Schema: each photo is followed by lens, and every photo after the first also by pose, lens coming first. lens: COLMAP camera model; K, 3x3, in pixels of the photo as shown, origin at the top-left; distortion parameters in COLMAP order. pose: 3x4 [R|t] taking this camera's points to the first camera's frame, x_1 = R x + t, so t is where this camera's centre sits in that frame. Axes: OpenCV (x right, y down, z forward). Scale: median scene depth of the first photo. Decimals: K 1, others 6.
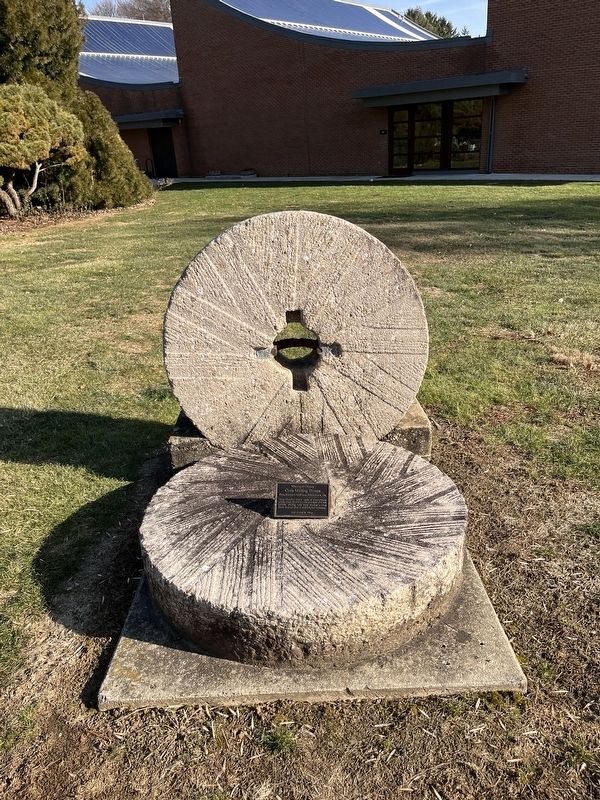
lens RADIAL K [[603.9, 0, 300.0], [0, 603.9, 400.0], [0, 0, 1]] dist [0.074790, -0.116028]
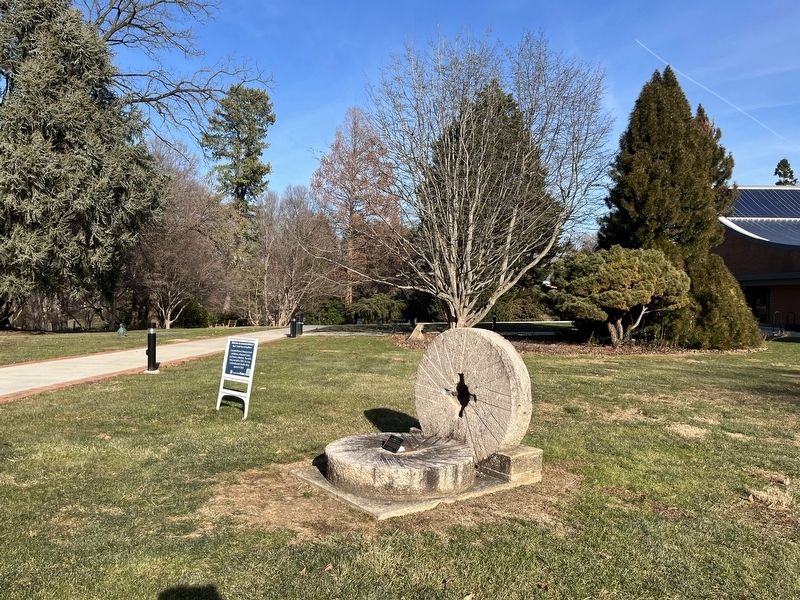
lens RADIAL K [[603.9, 0, 403.0], [0, 603.9, 306.8], [0, 0, 1]] dist [0.074790, -0.116028]
pose [[0.604741, 0.075820, -0.792805, 0.259035], [-0.356516, 0.915921, -0.184351, 0.015380], [0.712169, 0.394132, 0.580926, -0.068524]]
